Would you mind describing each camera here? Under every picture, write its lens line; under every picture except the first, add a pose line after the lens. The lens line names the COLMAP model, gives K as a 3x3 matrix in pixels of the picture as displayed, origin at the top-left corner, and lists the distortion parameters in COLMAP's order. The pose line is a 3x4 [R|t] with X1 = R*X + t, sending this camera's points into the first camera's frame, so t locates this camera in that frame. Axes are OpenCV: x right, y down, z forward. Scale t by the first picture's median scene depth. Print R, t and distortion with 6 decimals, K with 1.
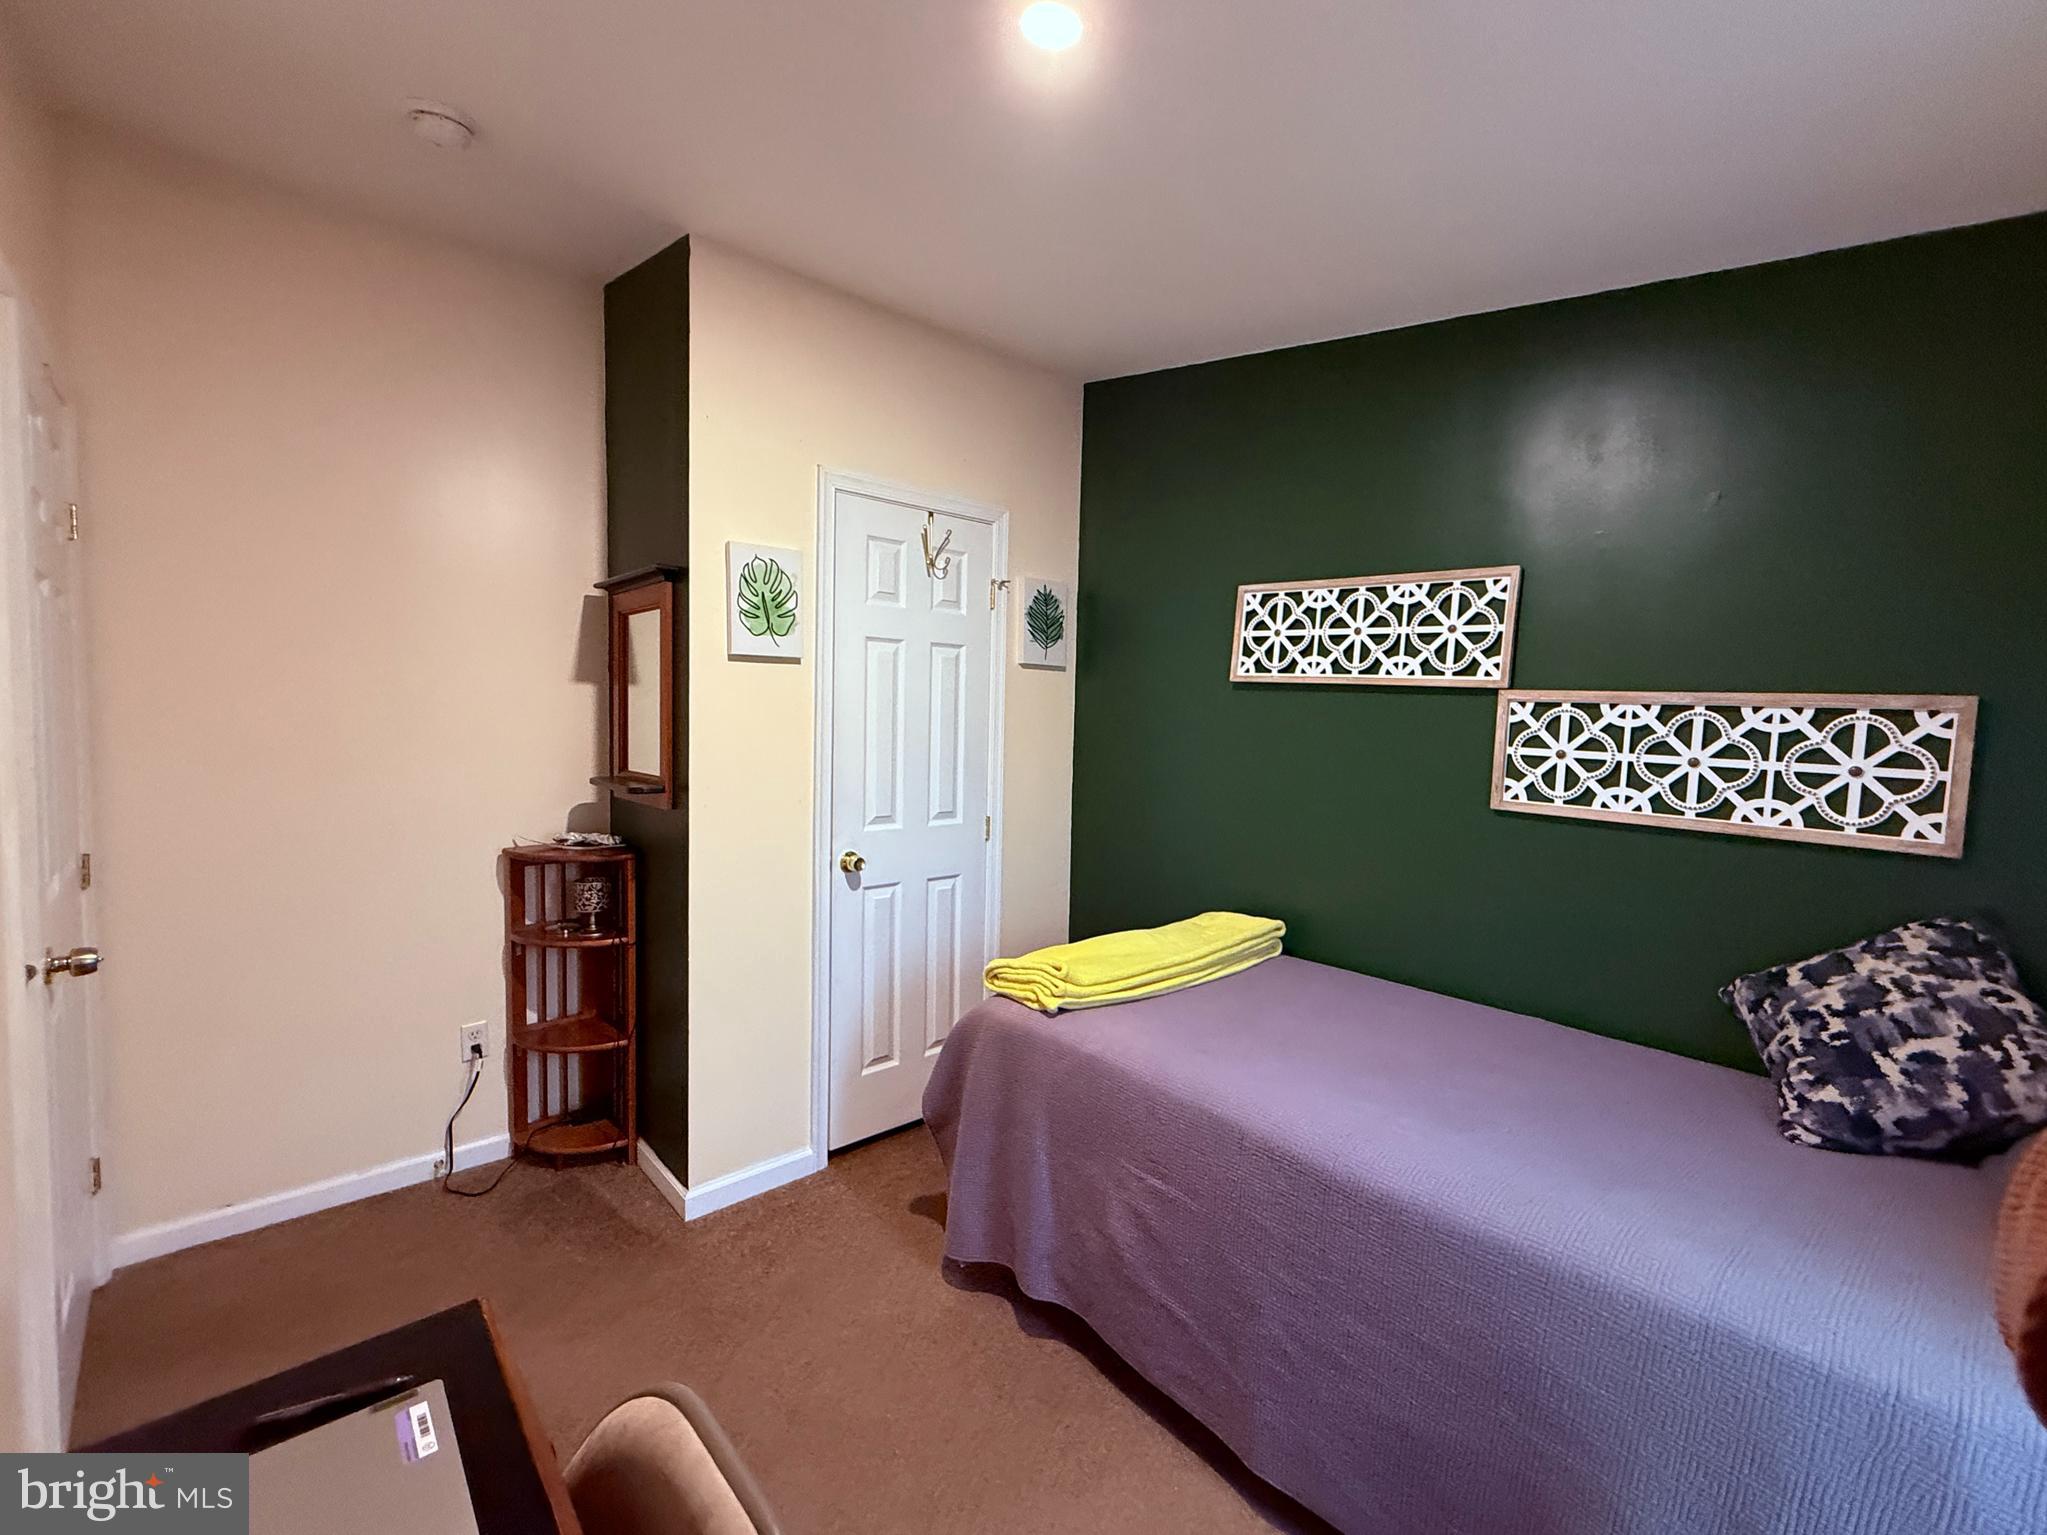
lens RADIAL K [[907.6, 0, 1030.5], [0, 907.6, 764.4], [0, 0, 1]] dist [0.000292, -0.000002]
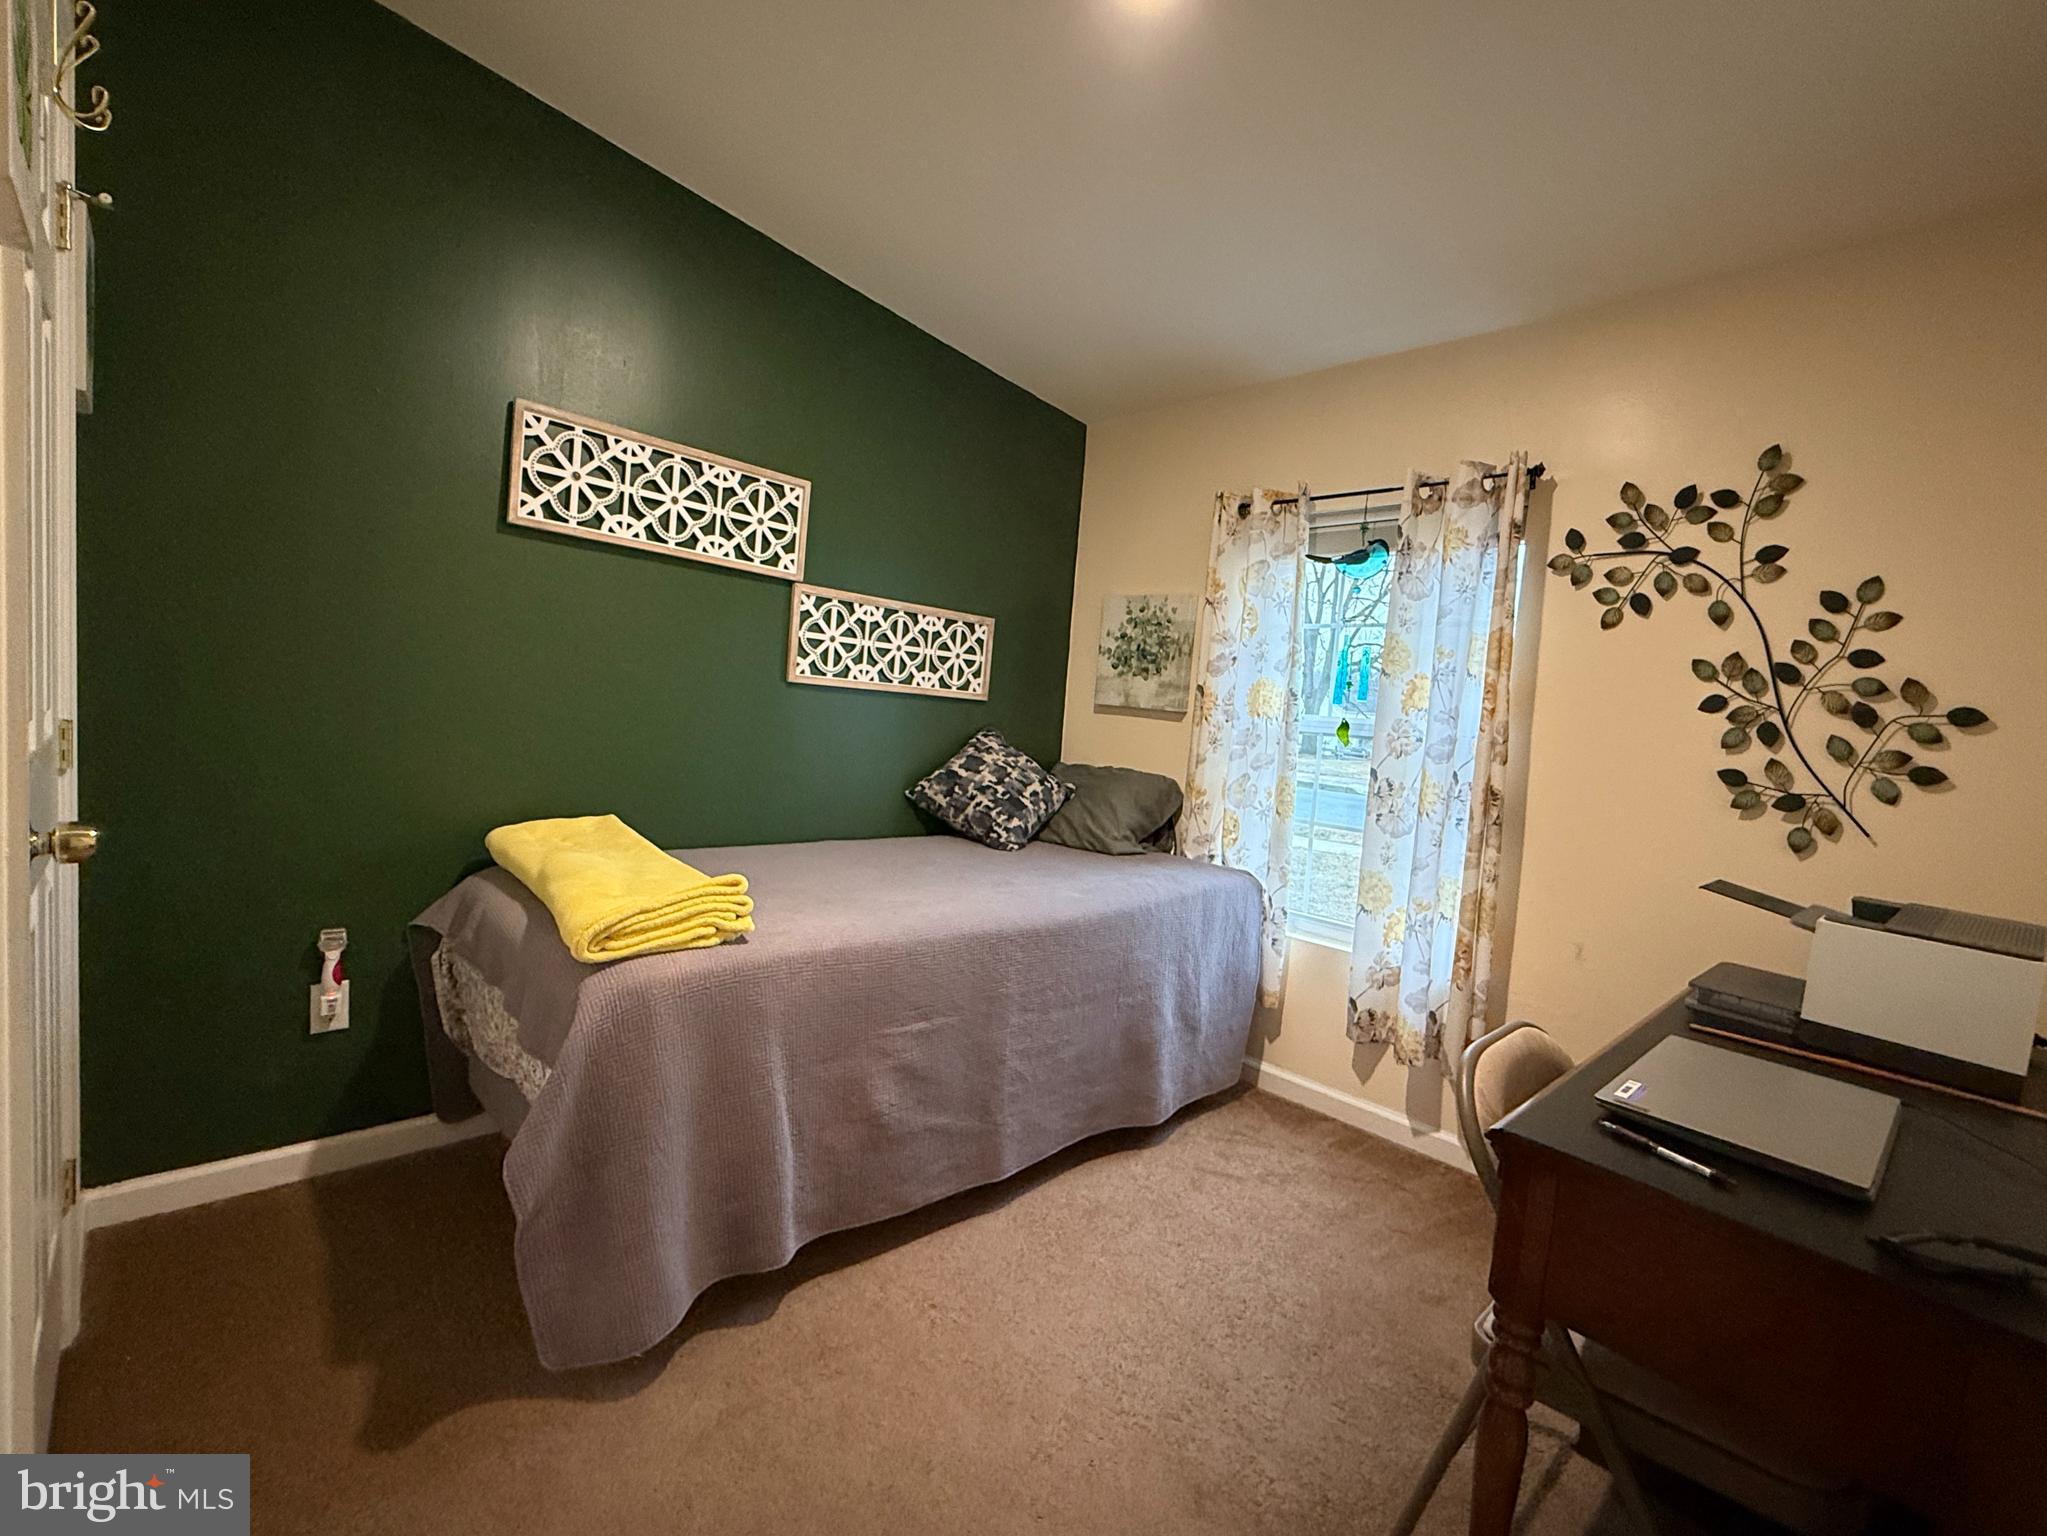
lens RADIAL K [[907.6, 0, 1031.6], [0, 907.6, 775.1], [0, 0, 1]] dist [0.000292, -0.000002]
pose [[-0.051576, -0.103298, 0.993312, -0.747807], [-0.012370, 0.994626, 0.102793, 0.046125], [-0.998592, -0.006986, -0.052577, 0.772007]]
